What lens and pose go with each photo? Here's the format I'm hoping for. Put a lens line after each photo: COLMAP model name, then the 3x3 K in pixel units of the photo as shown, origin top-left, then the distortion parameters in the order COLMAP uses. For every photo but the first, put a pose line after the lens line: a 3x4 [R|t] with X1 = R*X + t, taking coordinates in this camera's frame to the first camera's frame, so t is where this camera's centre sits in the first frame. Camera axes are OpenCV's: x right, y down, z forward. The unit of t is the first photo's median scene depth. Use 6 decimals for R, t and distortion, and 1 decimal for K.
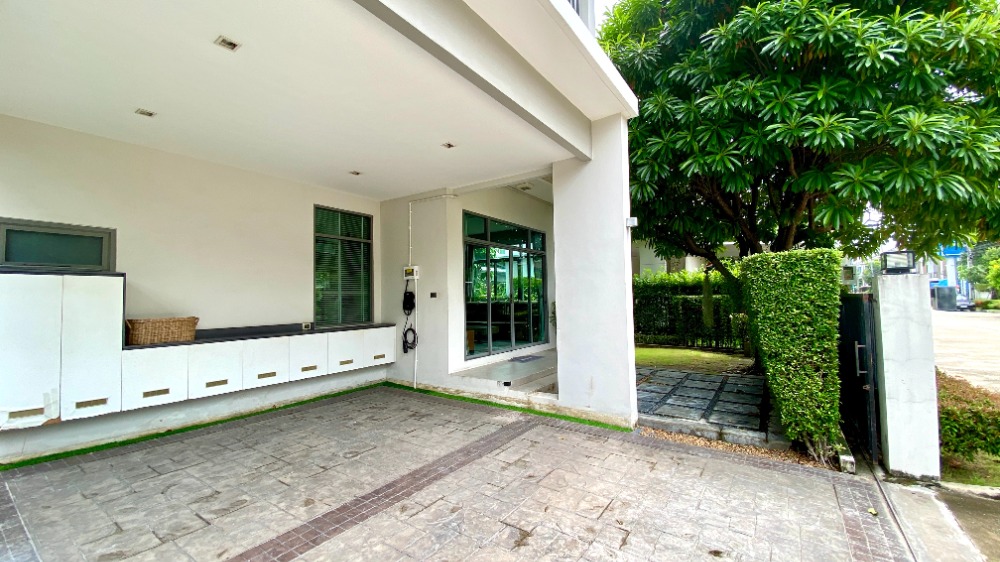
lens RADIAL K [[402.1, 0, 495.7], [0, 402.1, 281.2], [0, 0, 1]] dist [0.018066, -0.020460]
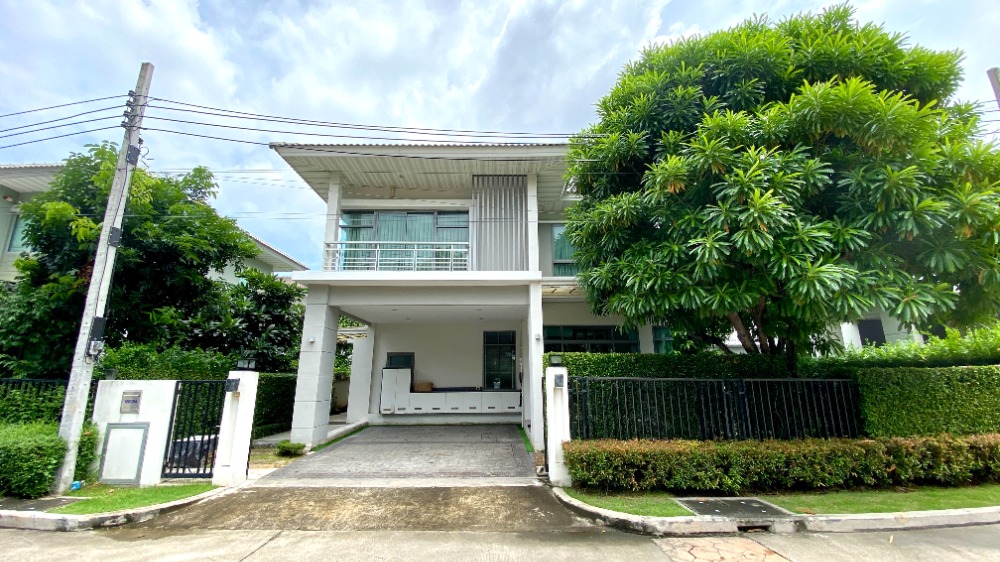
lens RADIAL K [[402.1, 0, 495.7], [0, 402.1, 281.2], [0, 0, 1]] dist [0.018066, -0.020460]
pose [[0.567474, -0.178674, -0.803771, 1.752325], [0.034580, 0.980482, -0.193542, -0.042531], [0.822665, 0.082036, 0.562577, -0.229097]]
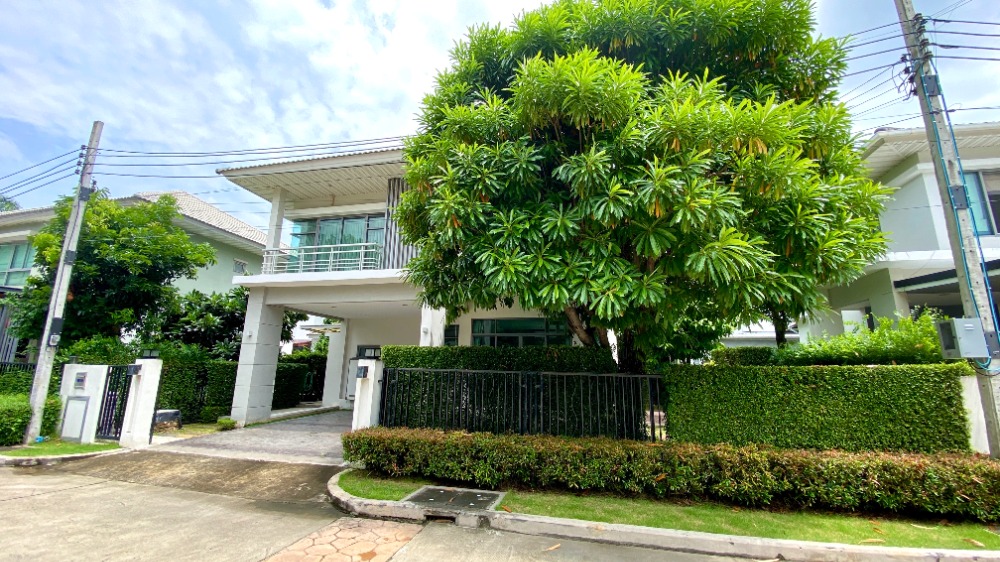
lens RADIAL K [[402.1, 0, 495.7], [0, 402.1, 281.2], [0, 0, 1]] dist [0.018066, -0.020460]
pose [[0.354874, -0.179450, -0.917530, 2.271681], [0.026837, 0.982957, -0.181866, -0.012964], [0.934529, 0.039916, 0.353642, 0.618564]]
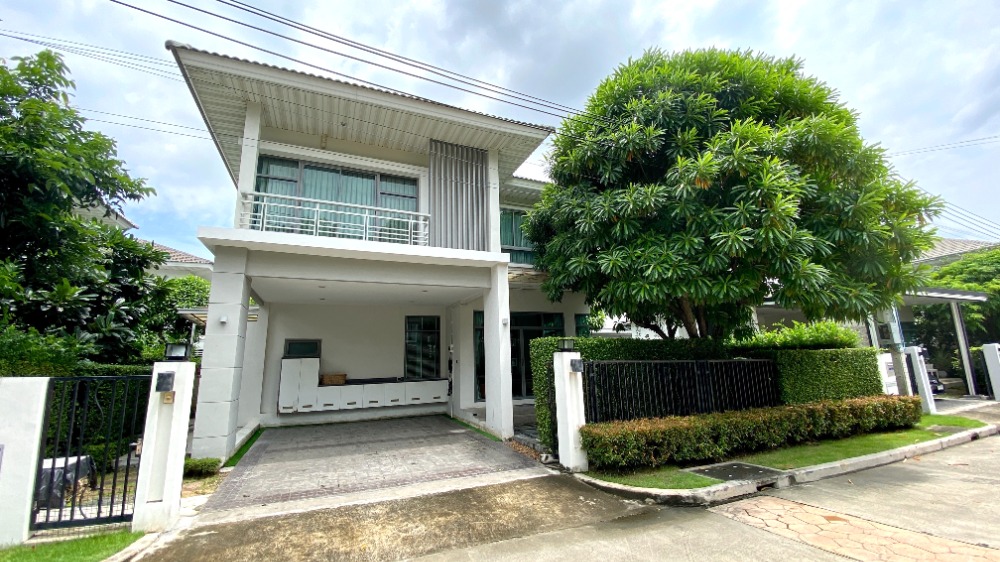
lens RADIAL K [[402.1, 0, 495.7], [0, 402.1, 281.2], [0, 0, 1]] dist [0.018066, -0.020460]
pose [[0.839504, -0.115233, -0.530993, 1.258036], [0.038276, 0.987367, -0.153758, -0.048393], [0.542003, 0.108756, 0.833310, -0.529069]]
